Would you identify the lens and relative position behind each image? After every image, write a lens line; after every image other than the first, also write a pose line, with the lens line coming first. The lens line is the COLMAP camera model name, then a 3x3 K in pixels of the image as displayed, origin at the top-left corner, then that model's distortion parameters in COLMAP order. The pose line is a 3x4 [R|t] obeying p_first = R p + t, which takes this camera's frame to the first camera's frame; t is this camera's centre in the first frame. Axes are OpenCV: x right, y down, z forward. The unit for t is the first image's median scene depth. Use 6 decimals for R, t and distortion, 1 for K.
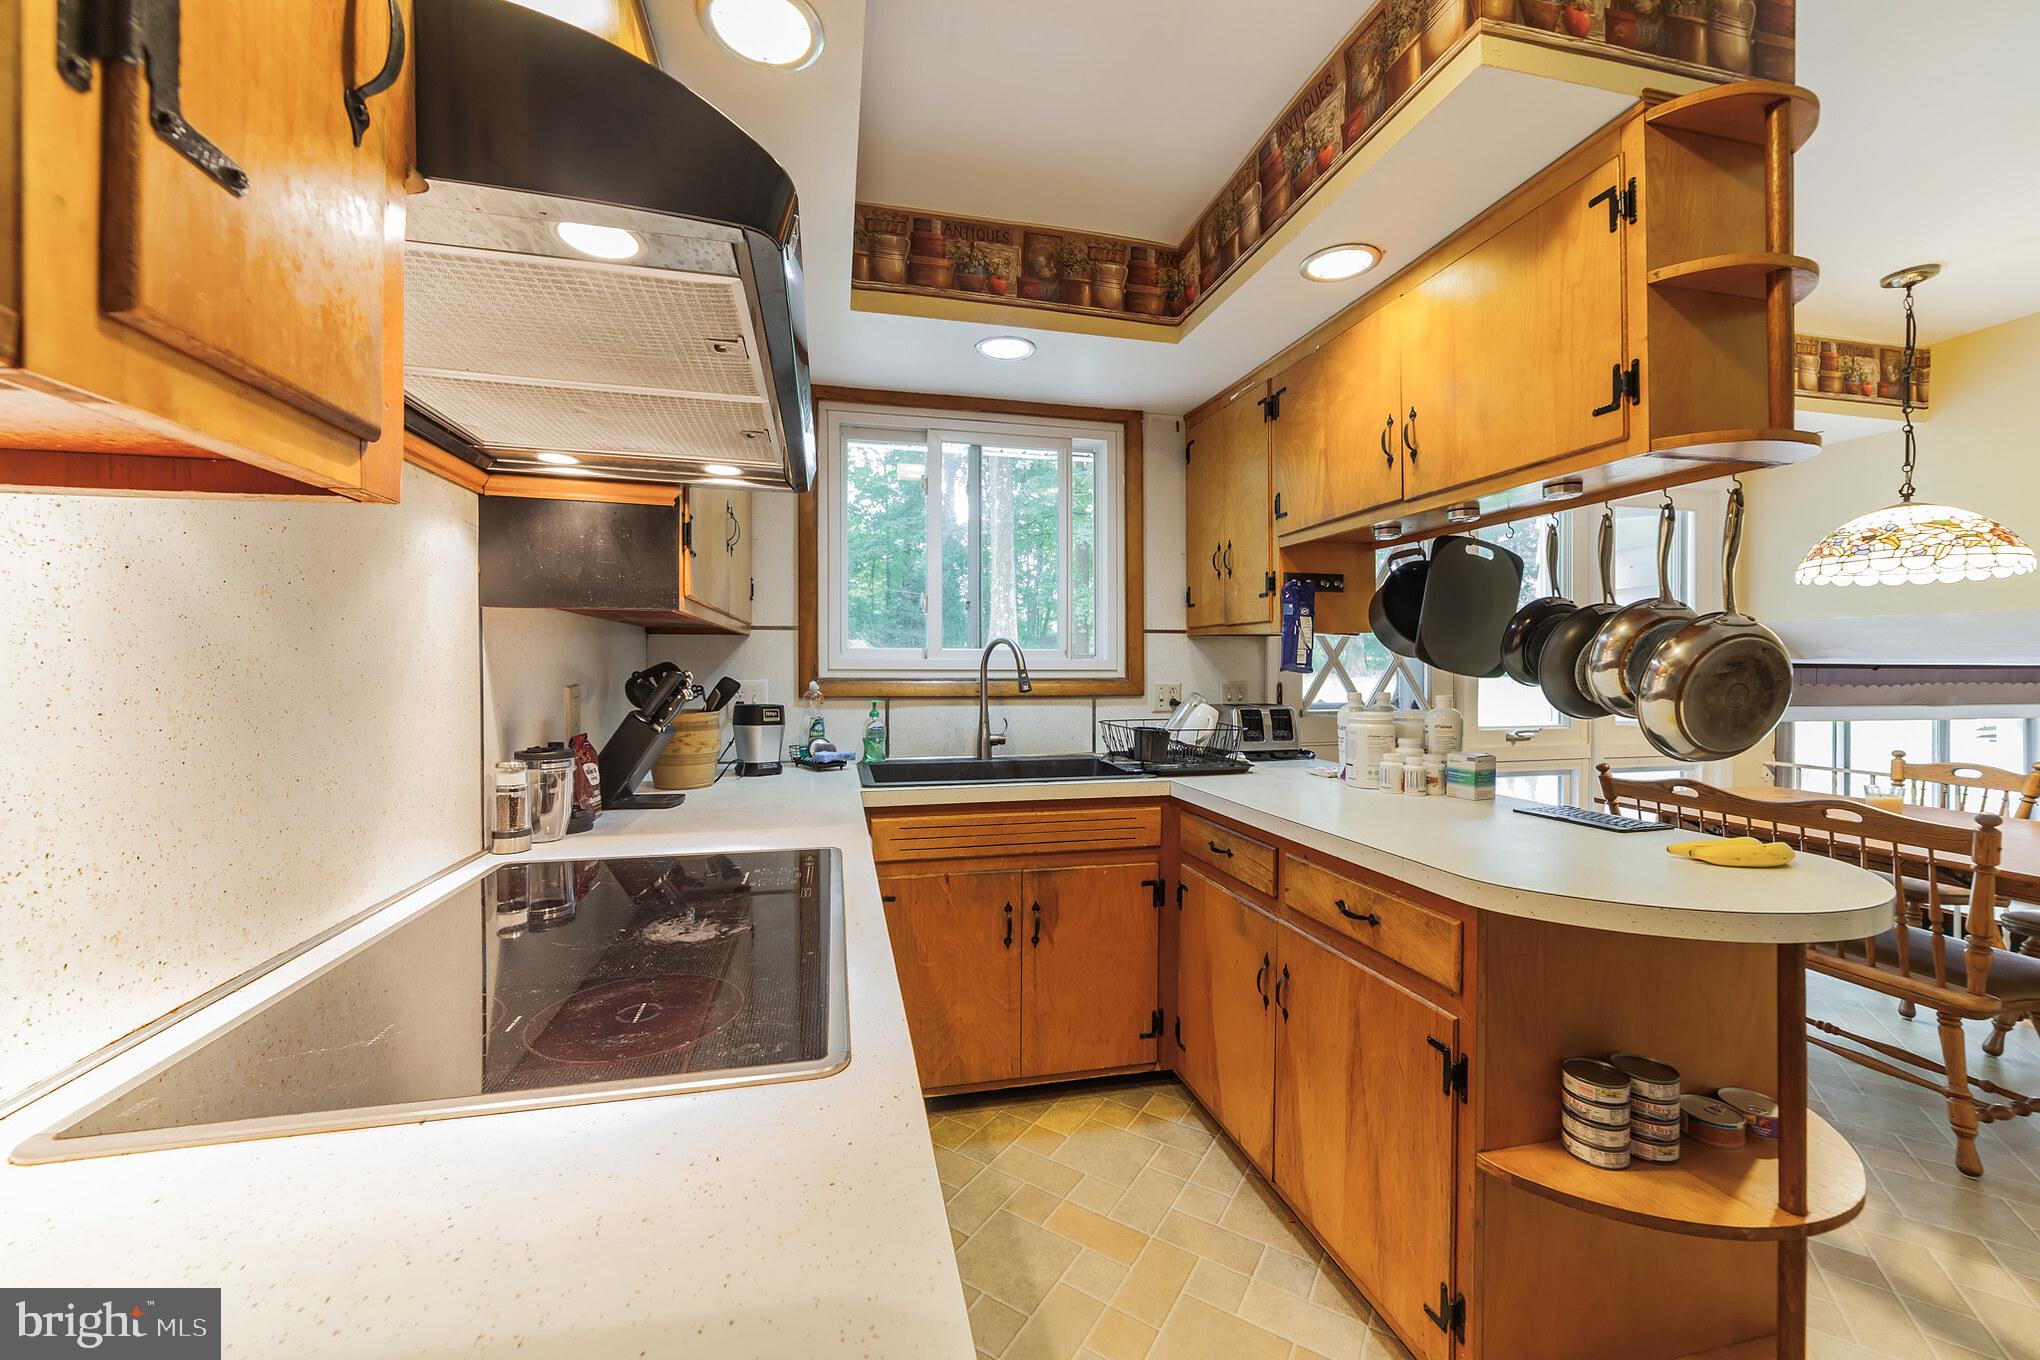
lens RADIAL K [[786.5, 0, 1019.1], [0, 786.5, 673.0], [0, 0, 1]] dist [-0.021893, 0.006935]
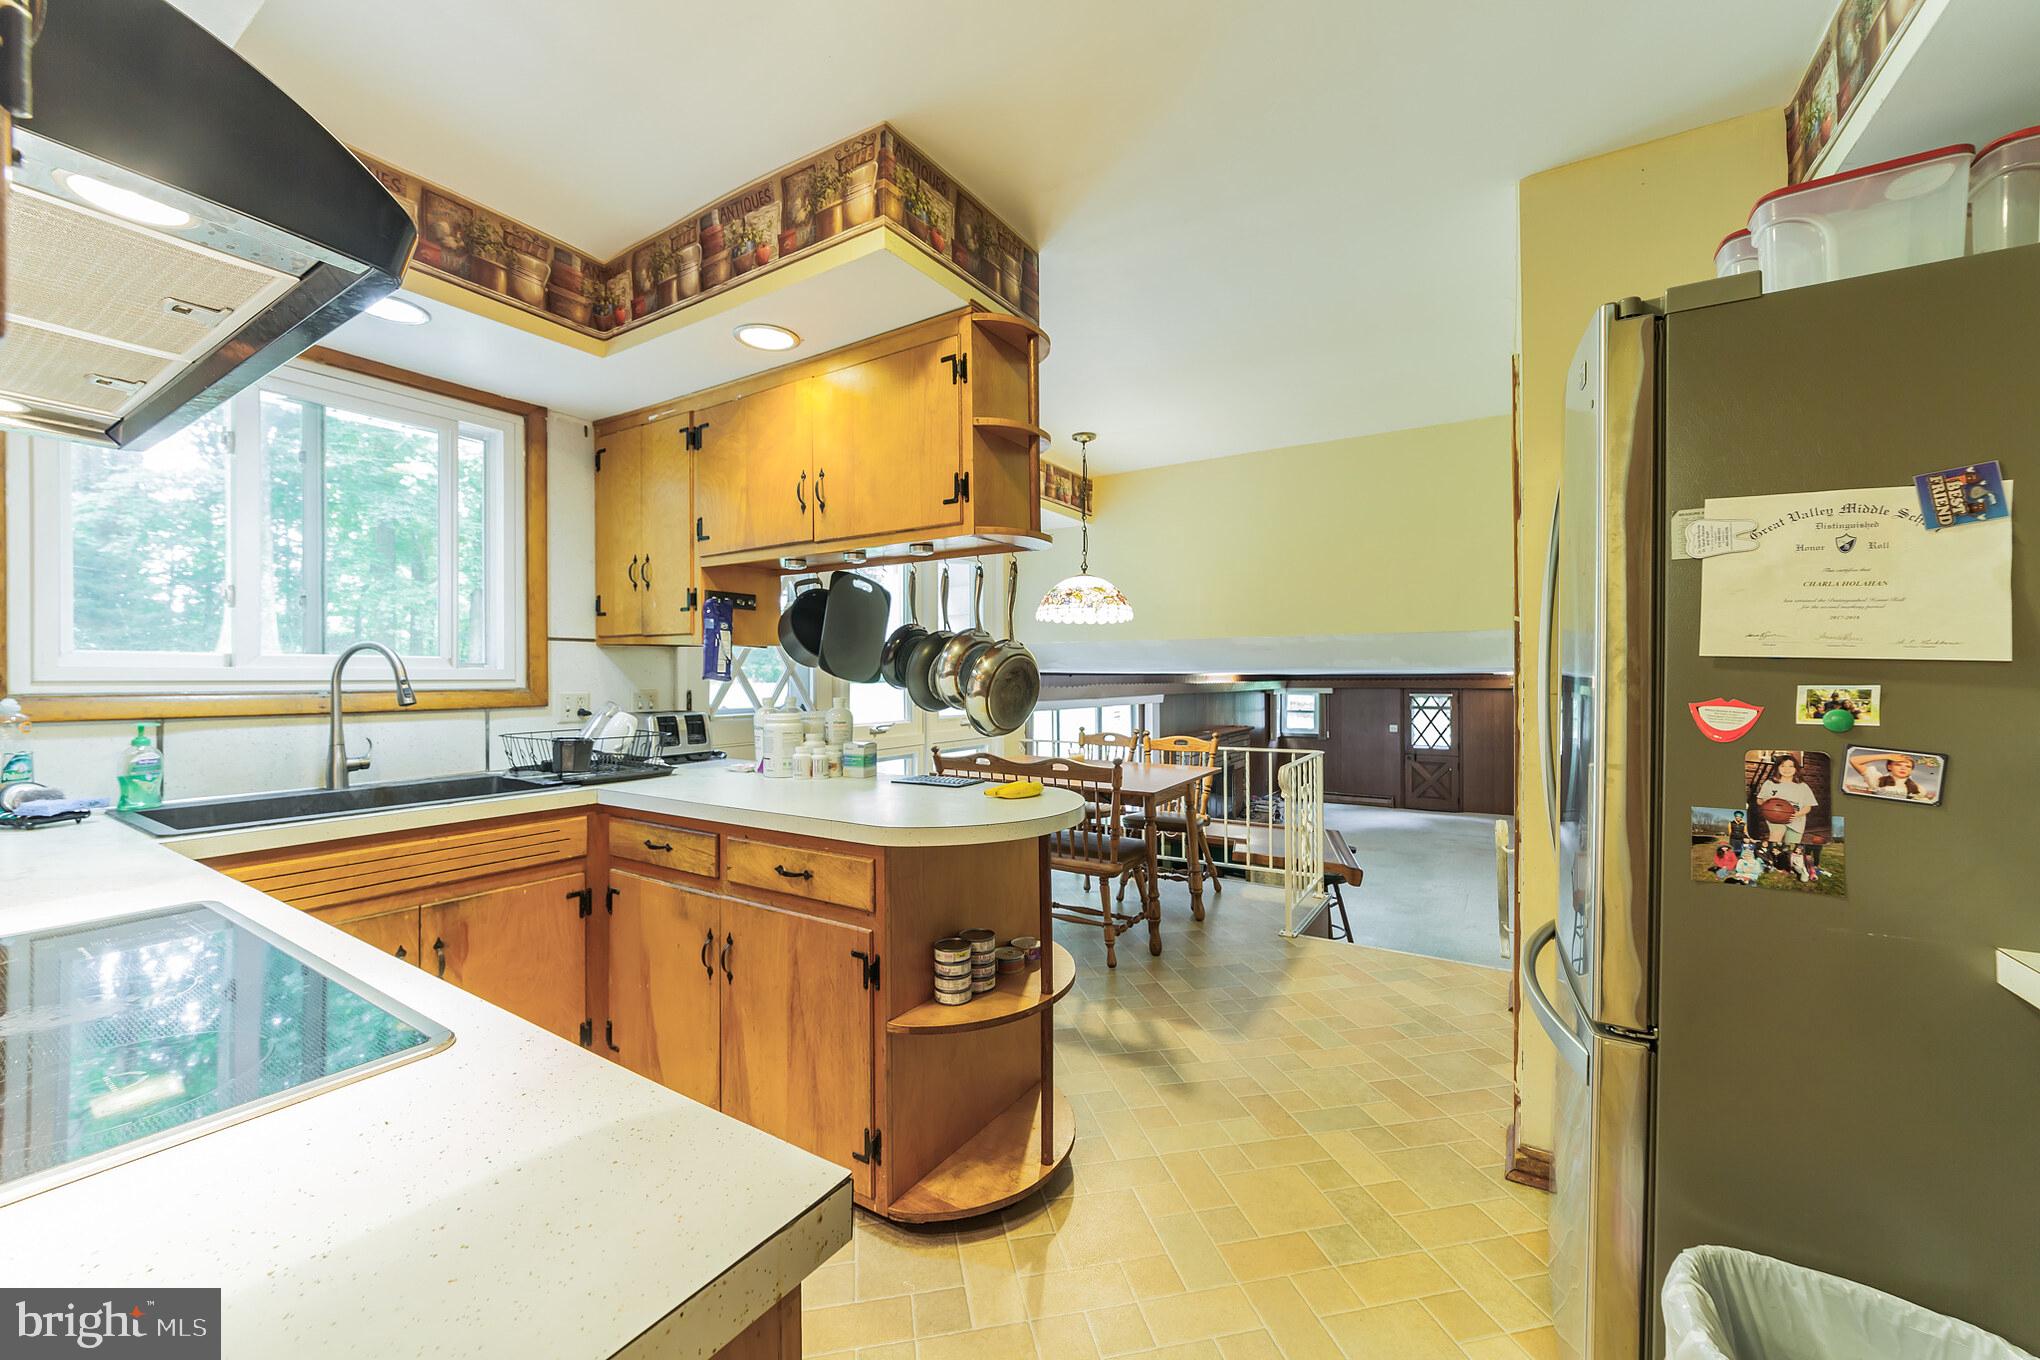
lens RADIAL K [[786.5, 0, 1019.1], [0, 786.5, 673.0], [0, 0, 1]] dist [-0.021893, 0.006935]
pose [[0.715349, -0.000938, 0.698767, -0.142274], [0.008614, 0.999935, -0.007477, 0.000825], [-0.698714, 0.011368, 0.715310, -0.114770]]
